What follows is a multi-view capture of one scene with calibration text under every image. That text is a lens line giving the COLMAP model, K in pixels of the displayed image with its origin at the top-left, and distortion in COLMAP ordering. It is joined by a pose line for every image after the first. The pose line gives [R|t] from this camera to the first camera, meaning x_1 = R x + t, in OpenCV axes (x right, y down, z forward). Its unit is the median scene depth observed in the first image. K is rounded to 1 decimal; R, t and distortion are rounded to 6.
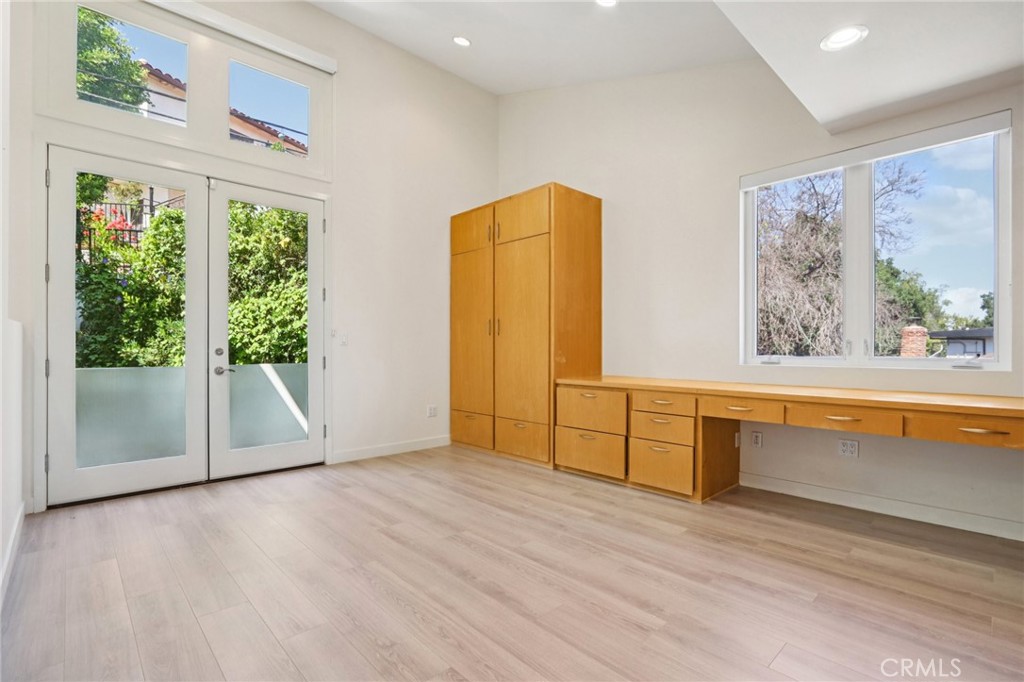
lens RADIAL K [[475.0, 0, 508.7], [0, 475.0, 345.2], [0, 0, 1]] dist [-0.015997, 0.000312]
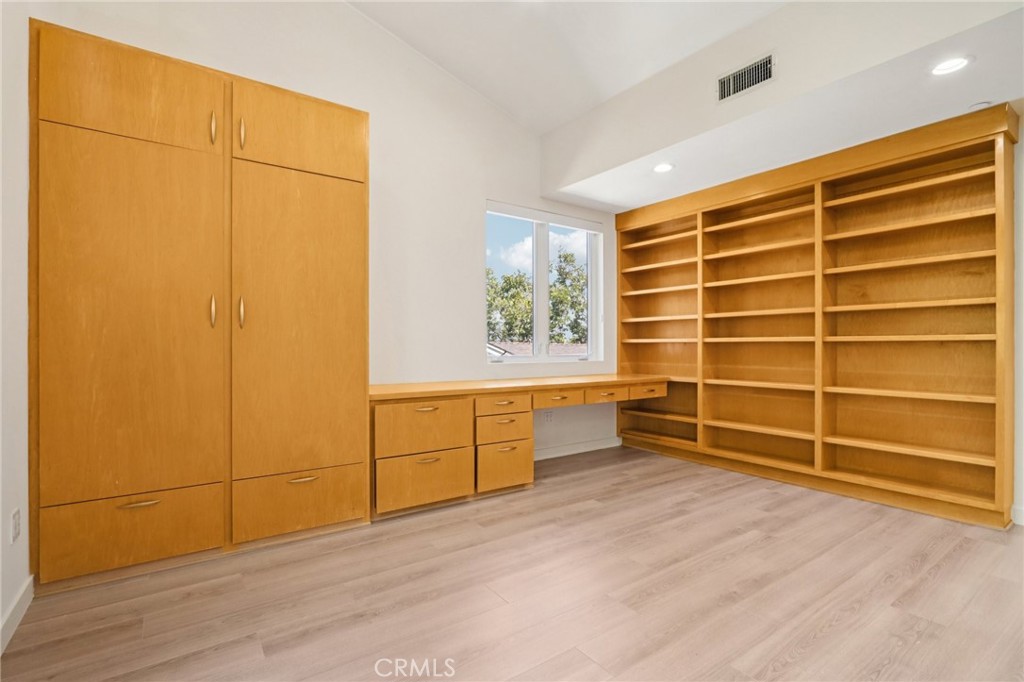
lens RADIAL K [[475.0, 0, 509.1], [0, 475.0, 344.9], [0, 0, 1]] dist [-0.015997, 0.000312]
pose [[0.134439, 0.006757, 0.990899, -0.824664], [-0.003560, 0.999974, -0.006335, 0.001446], [-0.990916, -0.002676, 0.134459, 1.014954]]
